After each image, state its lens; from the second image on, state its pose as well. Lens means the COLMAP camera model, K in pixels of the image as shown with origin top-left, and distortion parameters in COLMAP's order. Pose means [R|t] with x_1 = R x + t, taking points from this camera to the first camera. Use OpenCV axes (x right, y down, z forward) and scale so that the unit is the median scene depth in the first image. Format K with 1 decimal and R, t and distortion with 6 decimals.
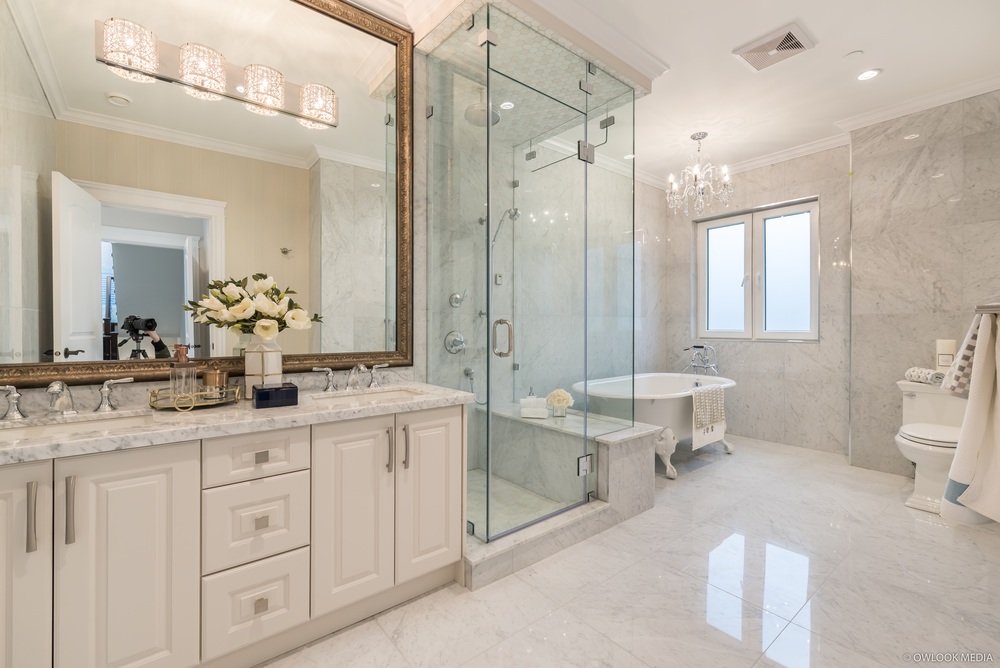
lens RADIAL K [[437.5, 0, 502.3], [0, 437.5, 326.3], [0, 0, 1]] dist [0.003730, -0.001840]
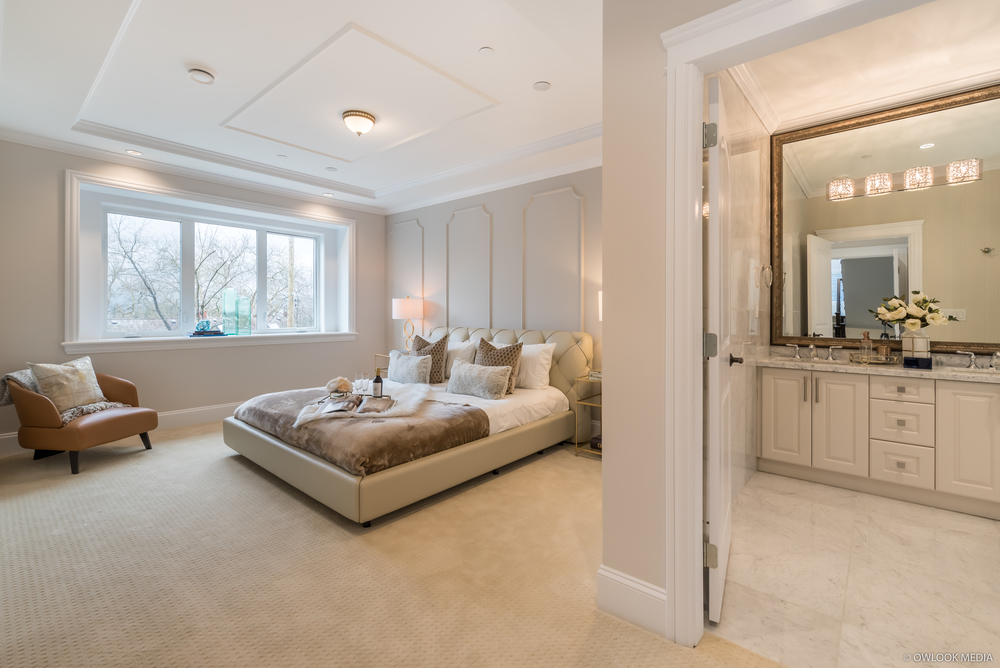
lens RADIAL K [[437.5, 0, 518.9], [0, 437.5, 310.4], [0, 0, 1]] dist [0.003730, -0.001840]
pose [[0.202502, -0.008306, -0.979247, 0.873324], [-0.006913, 0.999927, -0.009911, -0.022105], [0.979257, 0.008776, 0.202430, -0.914722]]
